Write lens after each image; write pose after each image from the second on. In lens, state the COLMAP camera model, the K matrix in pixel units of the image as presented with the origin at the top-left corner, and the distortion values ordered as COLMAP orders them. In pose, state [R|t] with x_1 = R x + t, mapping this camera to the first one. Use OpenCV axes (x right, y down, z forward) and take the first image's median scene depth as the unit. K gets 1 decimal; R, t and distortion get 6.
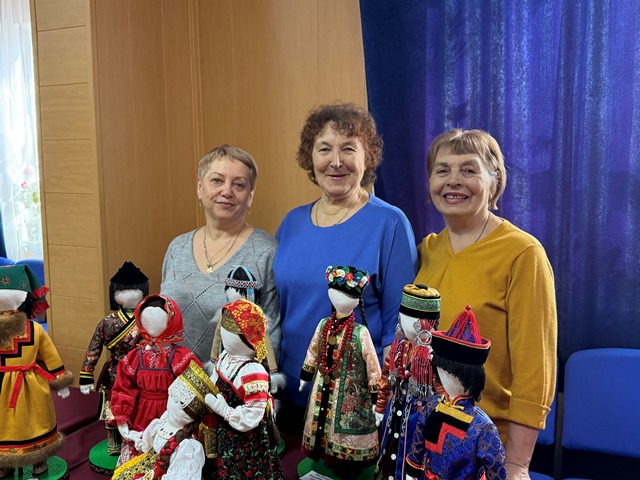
lens RADIAL K [[628.0, 0, 320.2], [0, 628.0, 240.0], [0, 0, 1]] dist [0.010400, 0.000000]
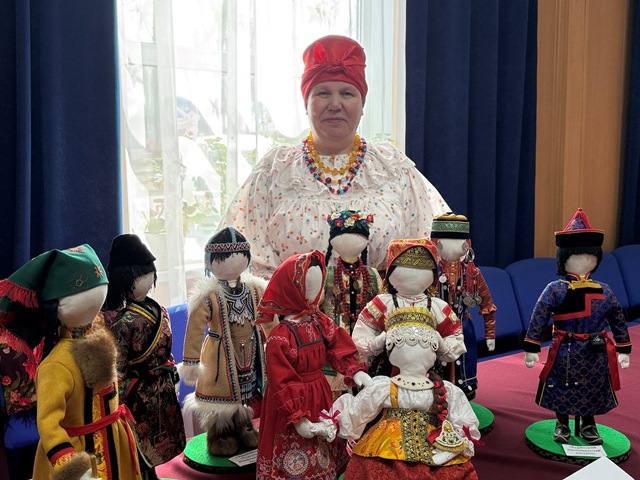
lens RADIAL K [[696.5, 0, 320.2], [0, 696.5, 240.1], [0, 0, 1]] dist [-0.020741, 0.000000]
pose [[0.533826, -0.109563, 0.838466, -1.005929], [0.103275, 0.992595, 0.063951, 0.014220], [-0.839264, 0.052454, 0.541188, 0.491149]]
